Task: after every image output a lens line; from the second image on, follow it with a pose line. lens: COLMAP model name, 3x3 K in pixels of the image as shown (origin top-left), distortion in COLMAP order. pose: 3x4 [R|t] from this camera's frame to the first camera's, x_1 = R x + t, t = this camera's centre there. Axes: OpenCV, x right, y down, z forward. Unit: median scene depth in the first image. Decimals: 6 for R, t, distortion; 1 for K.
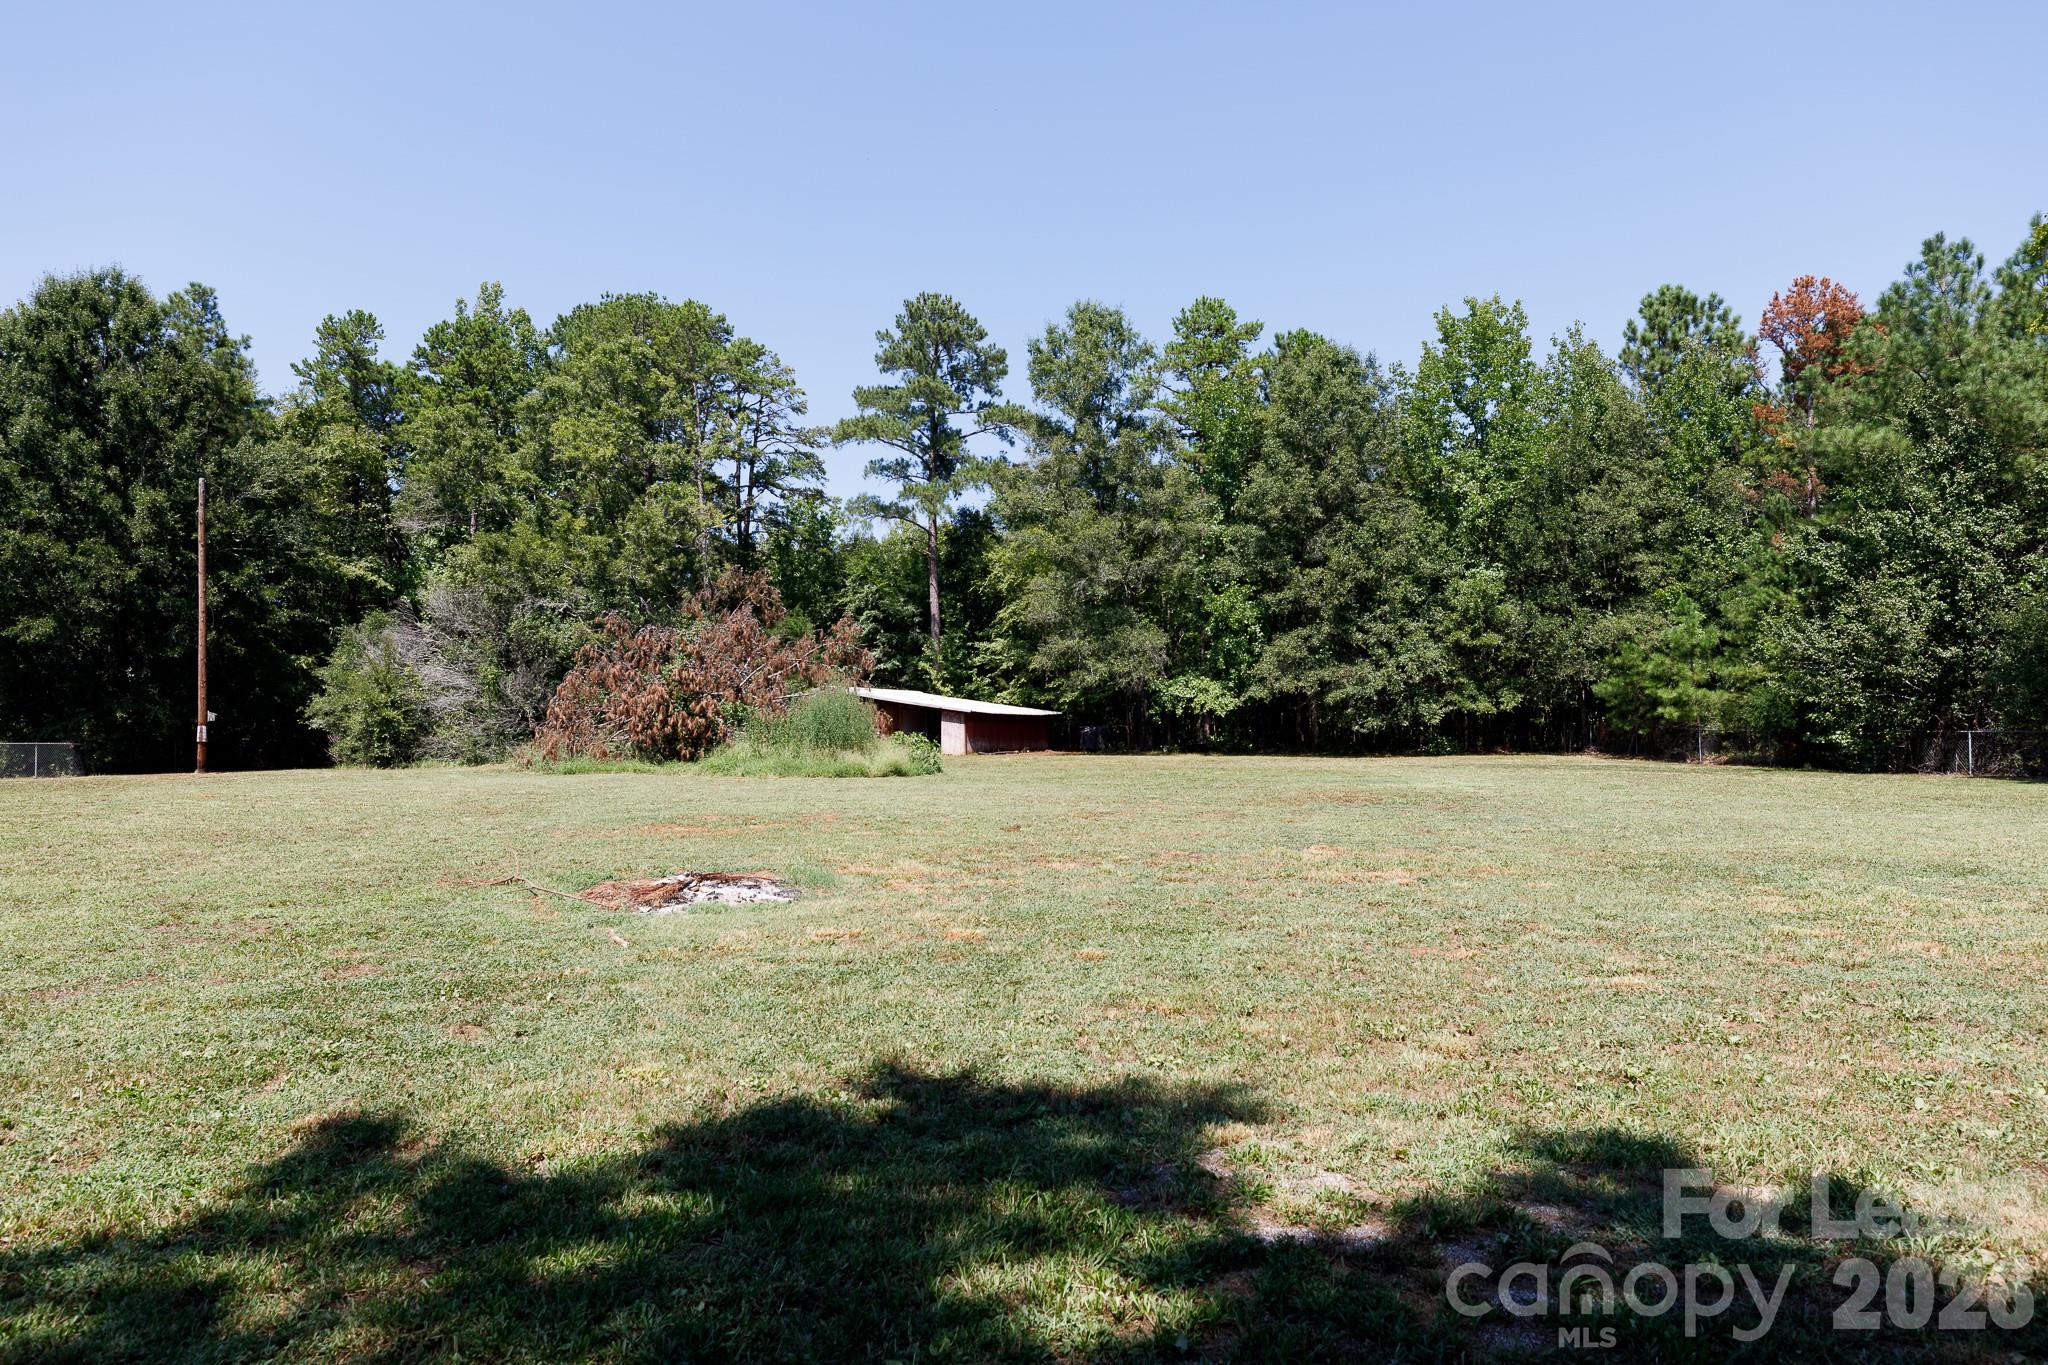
lens RADIAL K [[1285.0, 0, 1020.0], [0, 1285.0, 676.1], [0, 0, 1]] dist [0.010929, -0.001871]
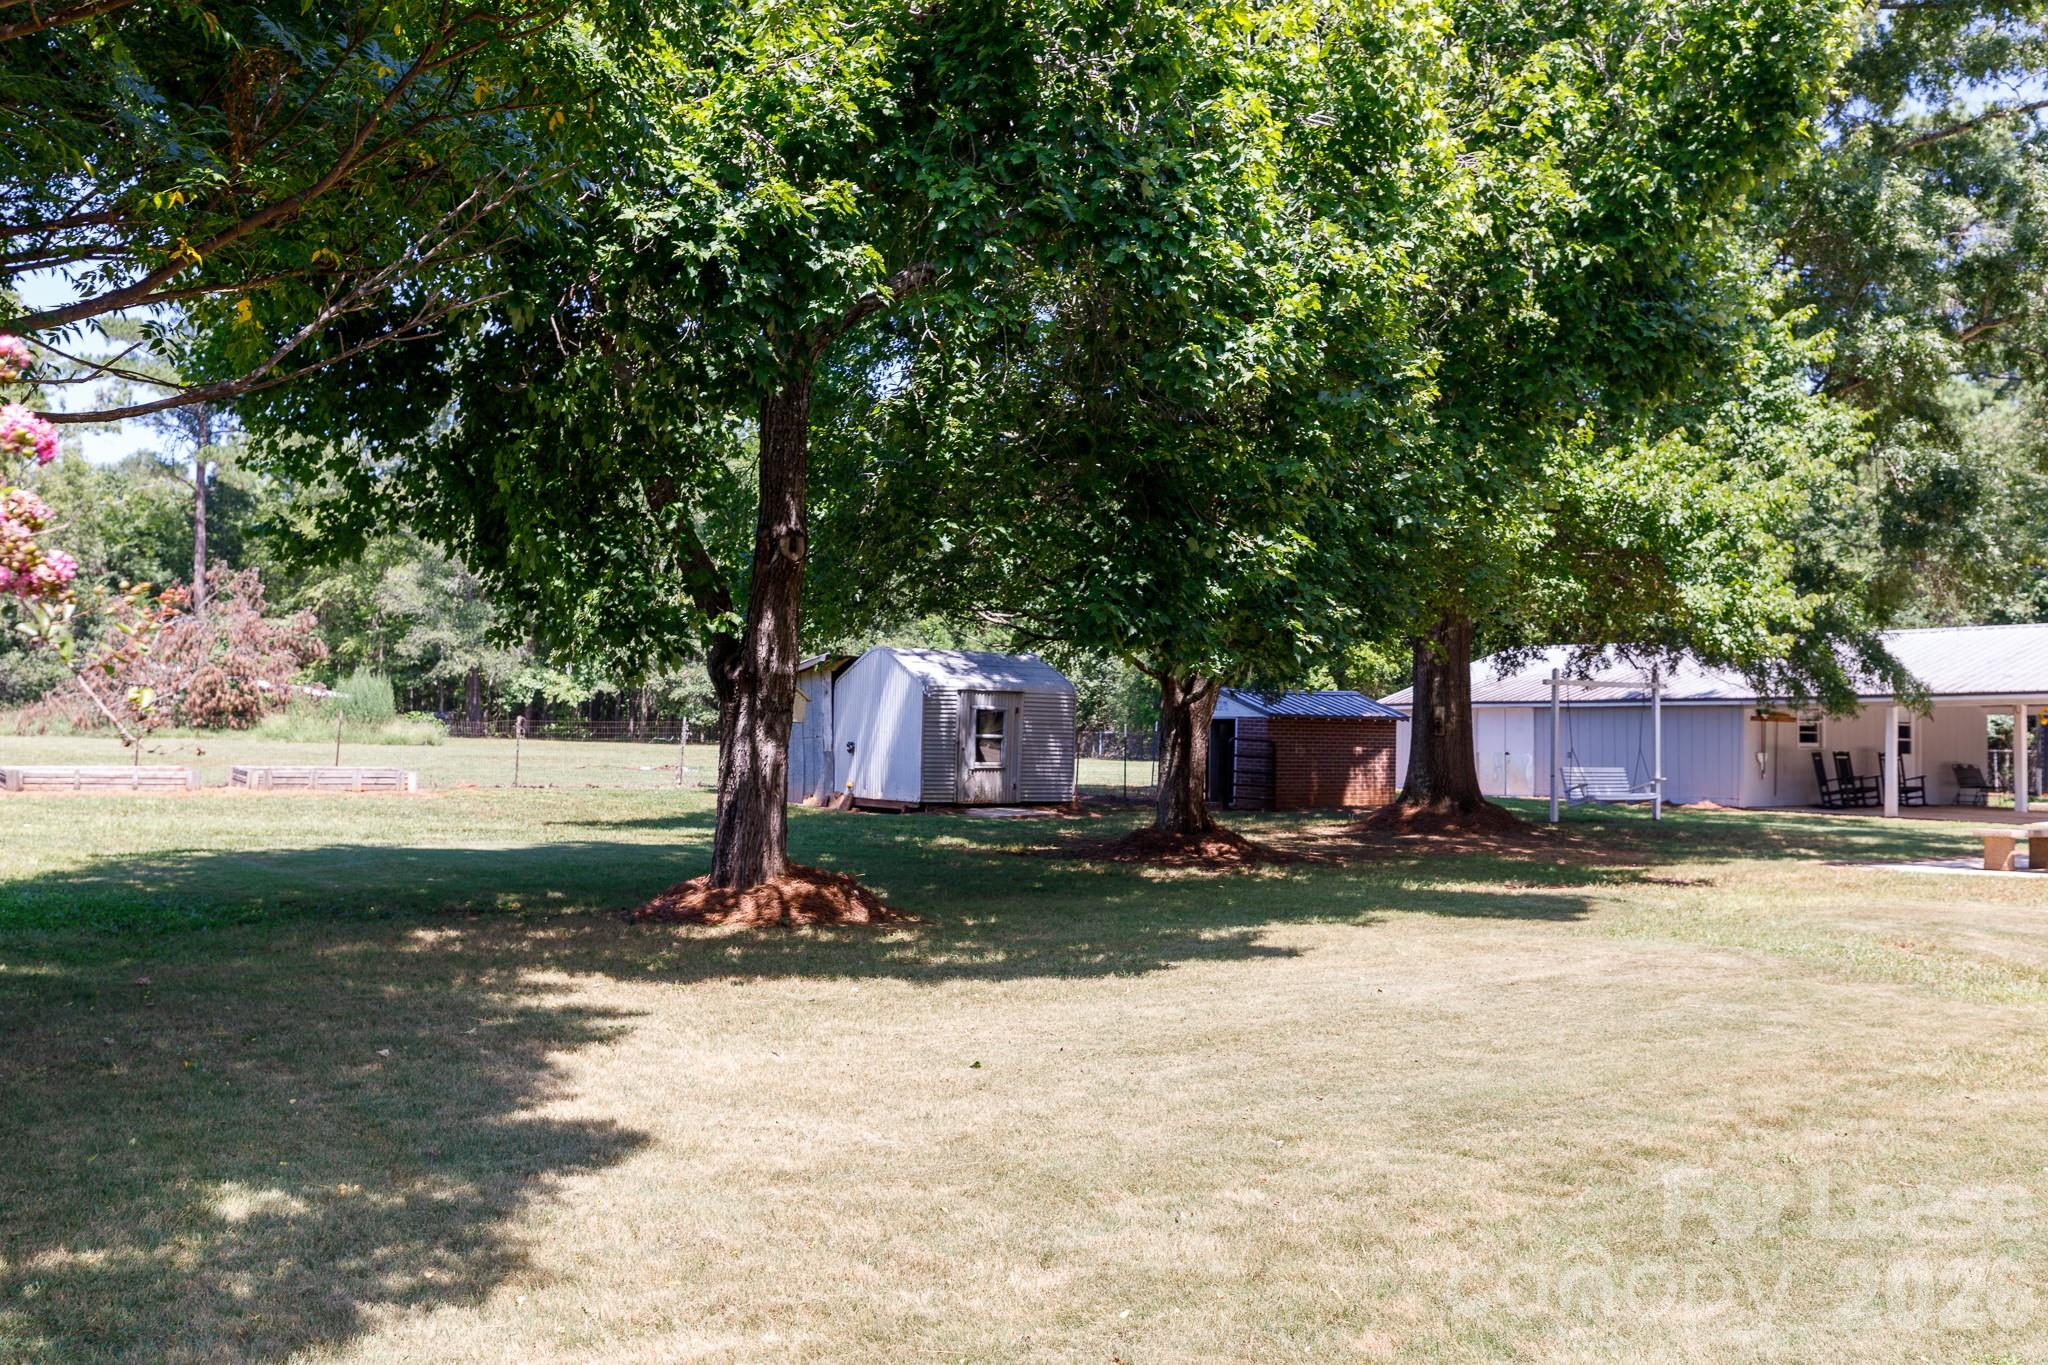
lens RADIAL K [[2062.7, 0, 1023.9], [0, 2062.7, 681.8], [0, 0, 1]] dist [0.001277, 0.000000]
pose [[0.846198, 0.039284, 0.531419, -0.445347], [-0.048872, 0.998797, 0.003987, -0.016312], [-0.530623, -0.029345, 0.847100, -0.700316]]
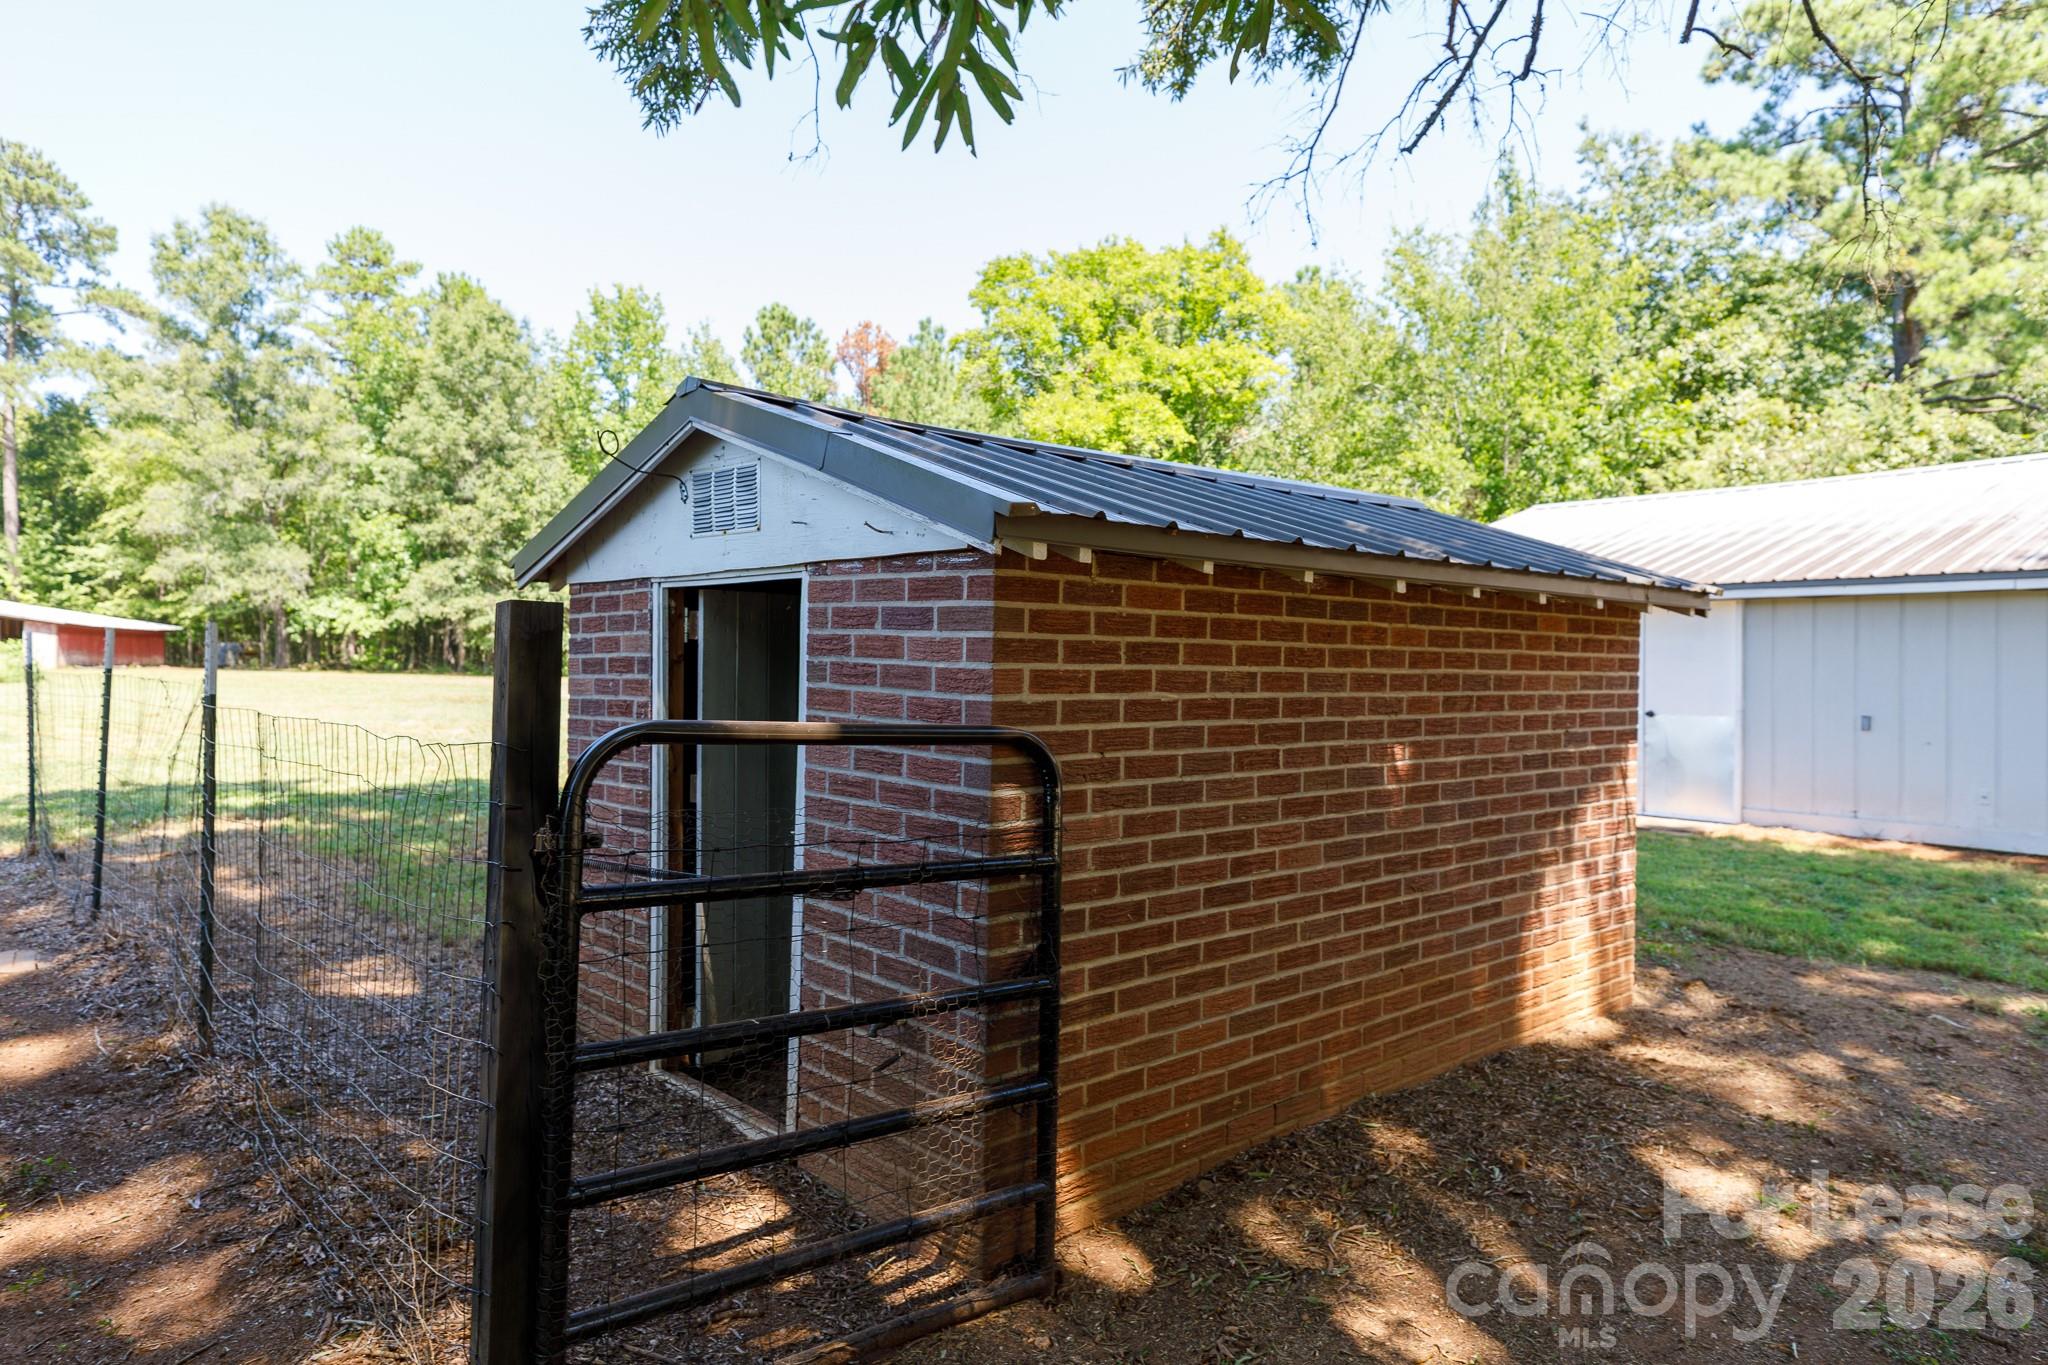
lens RADIAL K [[1285.0, 0, 1023.4], [0, 1285.0, 667.2], [0, 0, 1]] dist [0.010929, -0.001871]
pose [[0.814009, 0.021668, 0.580447, -0.016823], [-0.048274, 0.998371, 0.030429, -0.002038], [-0.578842, -0.052789, 0.813729, -0.167979]]
